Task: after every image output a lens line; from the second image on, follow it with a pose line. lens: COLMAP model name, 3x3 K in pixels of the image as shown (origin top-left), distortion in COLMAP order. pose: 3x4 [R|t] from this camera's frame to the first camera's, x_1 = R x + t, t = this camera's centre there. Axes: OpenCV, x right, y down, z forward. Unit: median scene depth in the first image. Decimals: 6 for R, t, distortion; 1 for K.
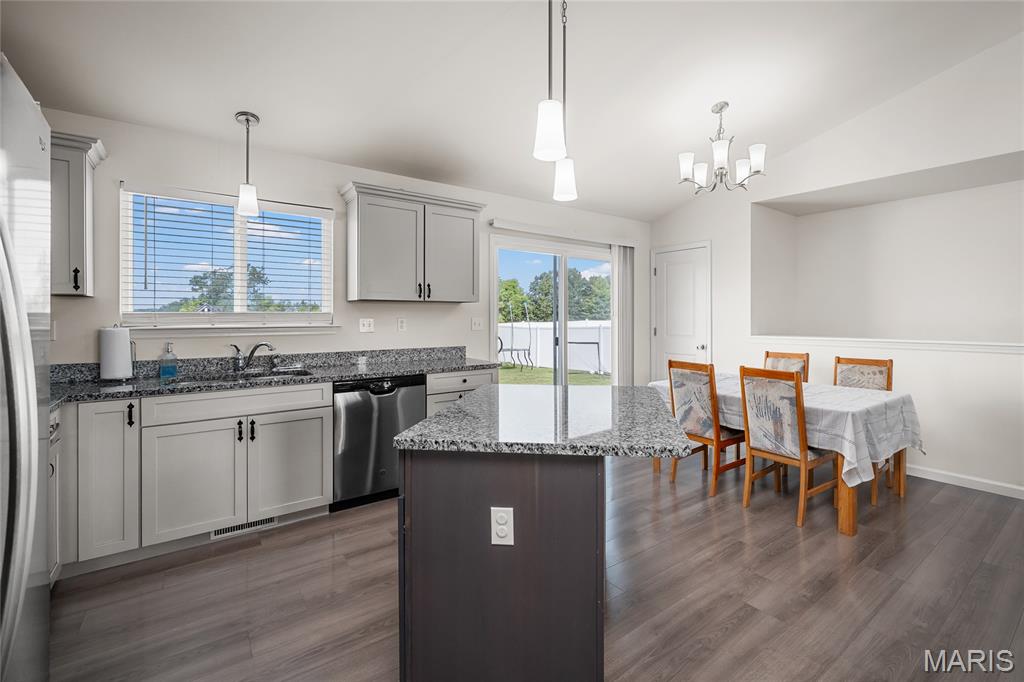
lens RADIAL K [[464.4, 0, 541.7], [0, 464.4, 317.7], [0, 0, 1]] dist [0.014698, -0.000407]
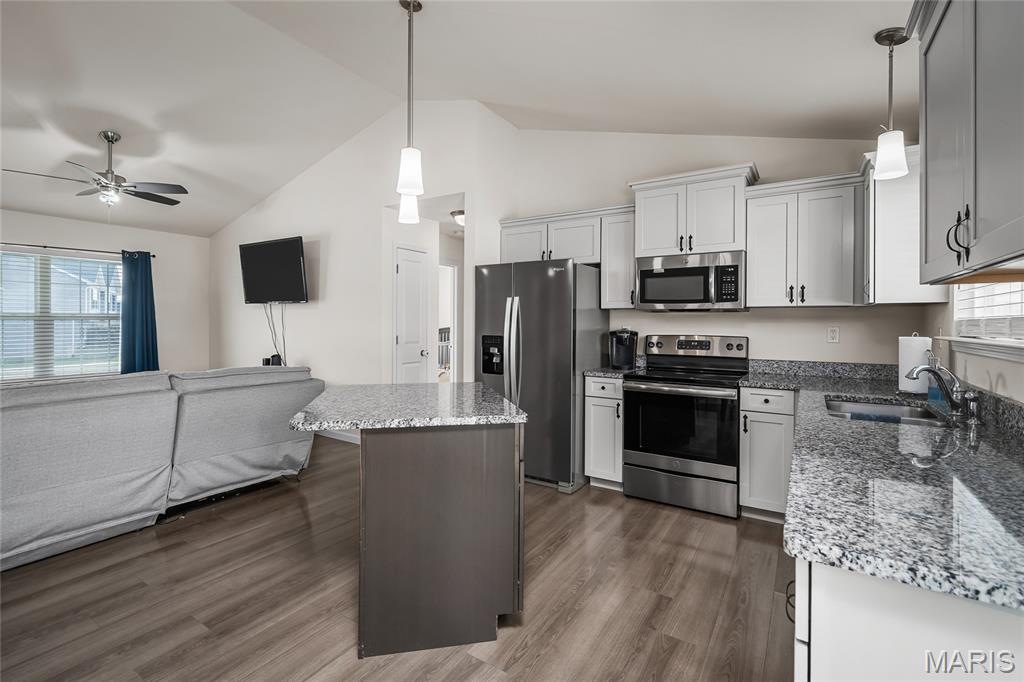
lens RADIAL K [[471.9, 0, 497.6], [0, 471.9, 322.4], [0, 0, 1]] dist [-0.000963, -0.000308]
pose [[-0.943676, -0.003159, -0.330855, 0.137176], [-0.004483, 0.999985, 0.003236, -0.003860], [0.330840, 0.004537, -0.943676, 1.363321]]
